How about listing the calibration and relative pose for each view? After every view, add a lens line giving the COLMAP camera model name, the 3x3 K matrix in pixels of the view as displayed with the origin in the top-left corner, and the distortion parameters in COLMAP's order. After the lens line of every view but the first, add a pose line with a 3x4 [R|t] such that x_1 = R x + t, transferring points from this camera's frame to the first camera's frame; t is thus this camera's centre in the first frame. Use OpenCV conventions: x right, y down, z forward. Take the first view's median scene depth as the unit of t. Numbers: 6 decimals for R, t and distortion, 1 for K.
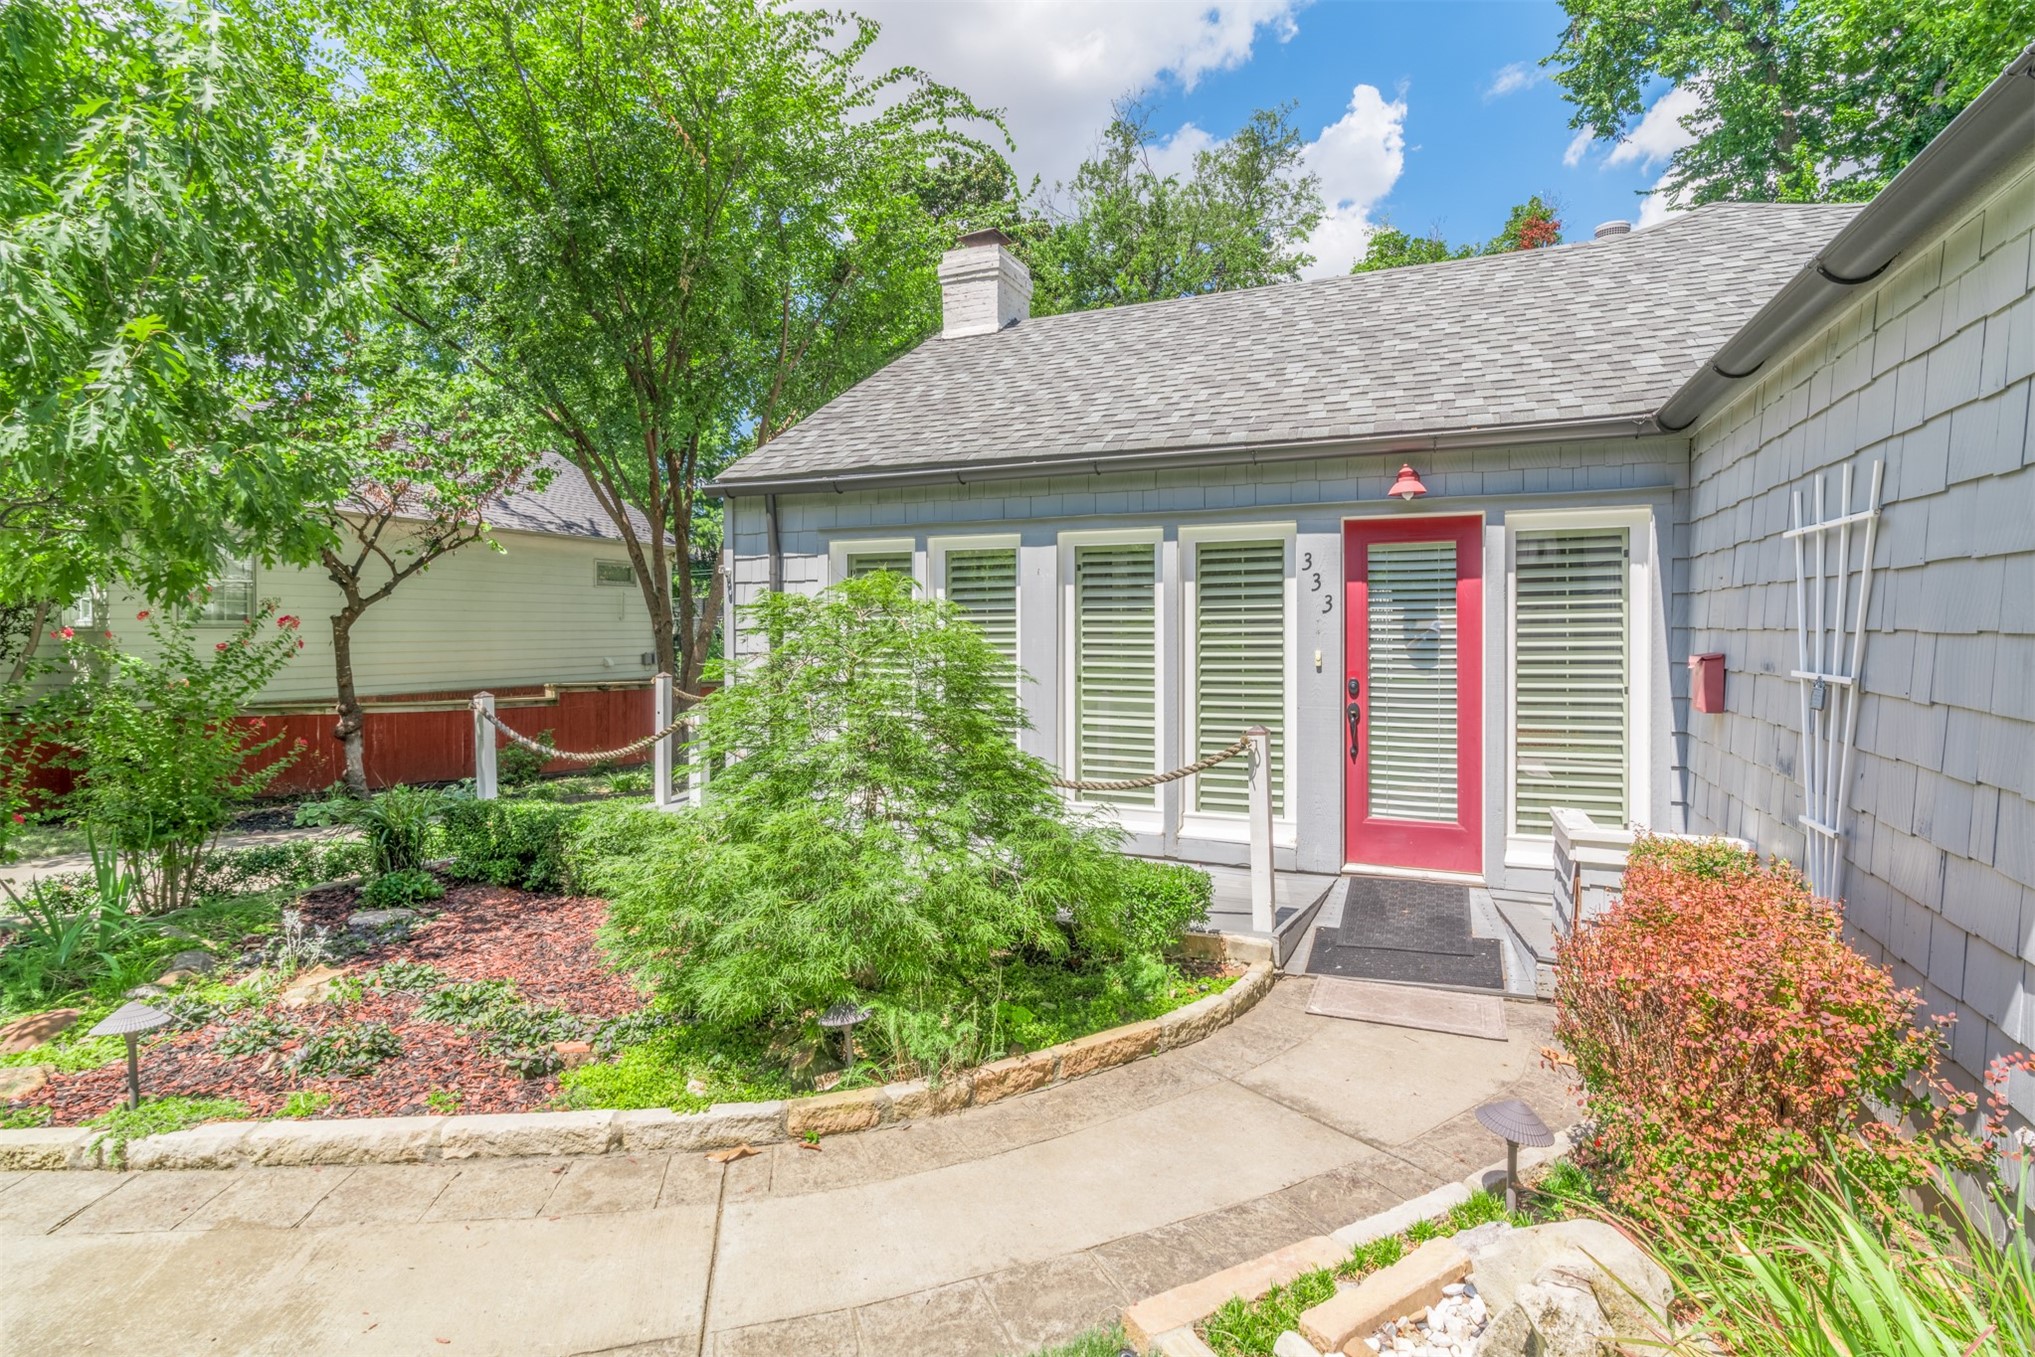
lens RADIAL K [[988.0, 0, 1011.8], [0, 988.0, 629.9], [0, 0, 1]] dist [-0.004294, 0.000235]
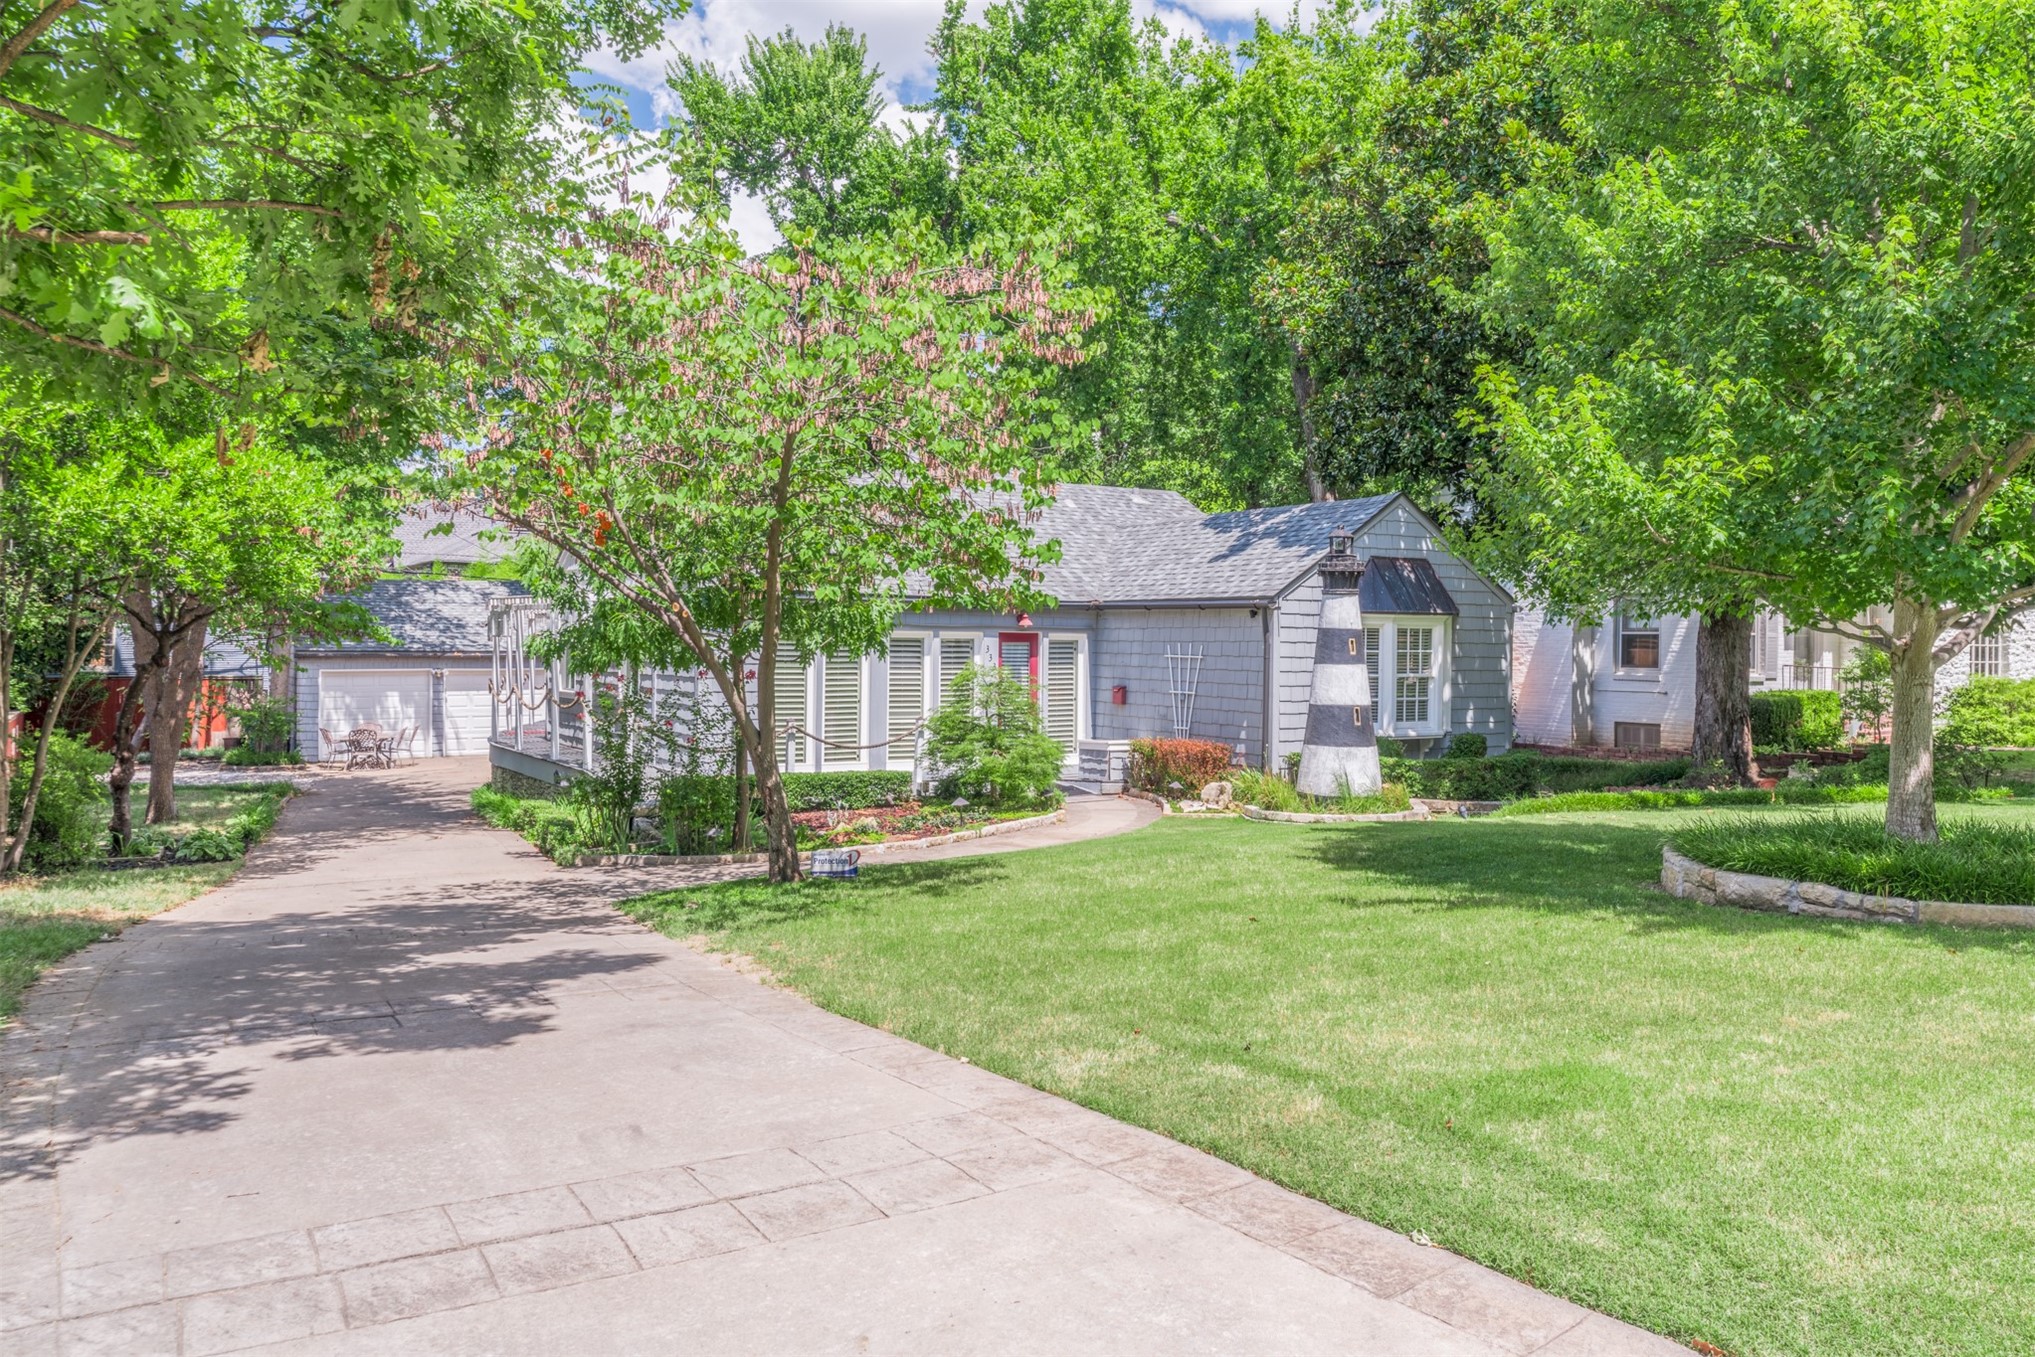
lens RADIAL K [[1613.3, 0, 1017.5], [0, 1613.3, 678.5], [0, 0, 1]] dist [-0.000112, -0.000420]
pose [[0.543364, -0.010892, 0.839427, -2.798887], [-0.010394, 0.999752, 0.019700, -0.072911], [-0.839433, -0.019430, 0.543116, -1.116965]]
